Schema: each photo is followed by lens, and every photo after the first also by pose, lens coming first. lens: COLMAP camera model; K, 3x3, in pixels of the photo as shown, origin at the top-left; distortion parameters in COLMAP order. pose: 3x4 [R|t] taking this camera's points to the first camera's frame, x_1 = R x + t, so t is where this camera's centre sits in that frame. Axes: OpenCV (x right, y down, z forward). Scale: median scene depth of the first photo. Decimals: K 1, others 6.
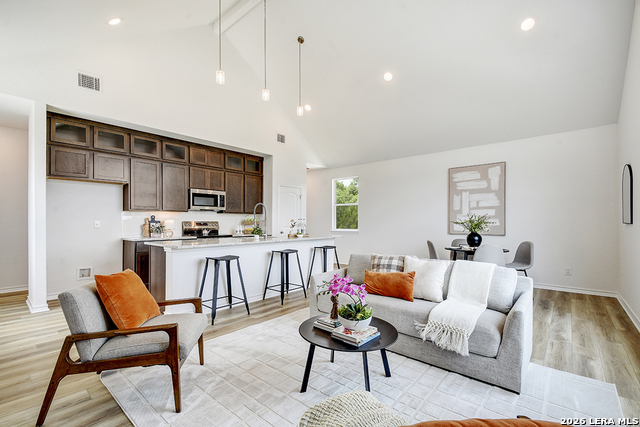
lens RADIAL K [[287.4, 0, 306.5], [0, 287.4, 218.7], [0, 0, 1]] dist [0.018343, -0.008874]
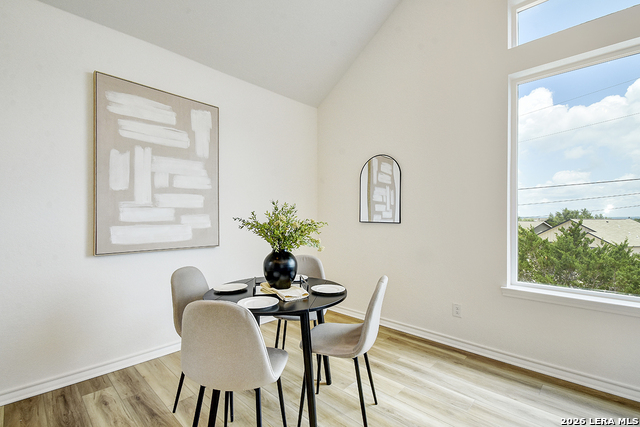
lens RADIAL K [[287.4, 0, 317.2], [0, 287.4, 220.2], [0, 0, 1]] dist [0.018343, -0.008874]
pose [[0.028575, -0.001899, 0.999590, 0.153459], [-0.013779, 0.999902, 0.002293, 0.005643], [-0.999497, -0.013839, 0.028546, 0.763702]]
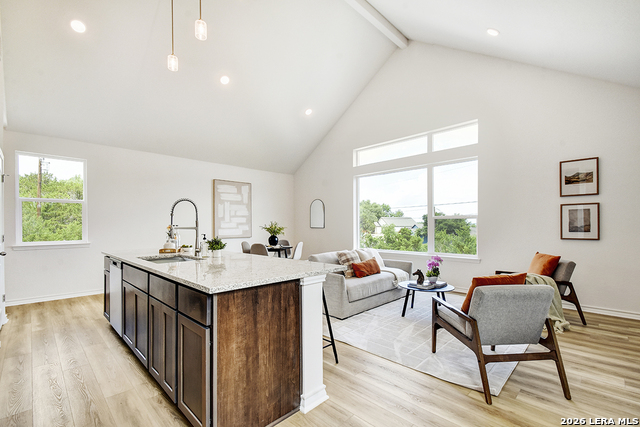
lens RADIAL K [[287.4, 0, 317.7], [0, 287.4, 224.2], [0, 0, 1]] dist [0.018343, -0.008874]
pose [[0.047514, 0.004907, 0.998858, -0.632943], [-0.005575, 0.999974, -0.004647, 0.001023], [-0.998855, -0.005348, 0.047541, 0.589002]]
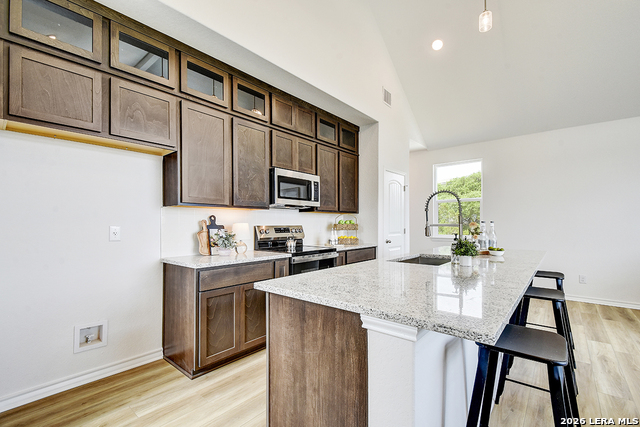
lens RADIAL K [[287.4, 0, 304.9], [0, 287.4, 220.3], [0, 0, 1]] dist [0.018343, -0.008874]
pose [[0.999972, -0.003306, 0.006757, -0.344781], [0.003316, 0.999993, -0.001467, -0.000606], [-0.006752, 0.001489, 0.999976, 0.432064]]
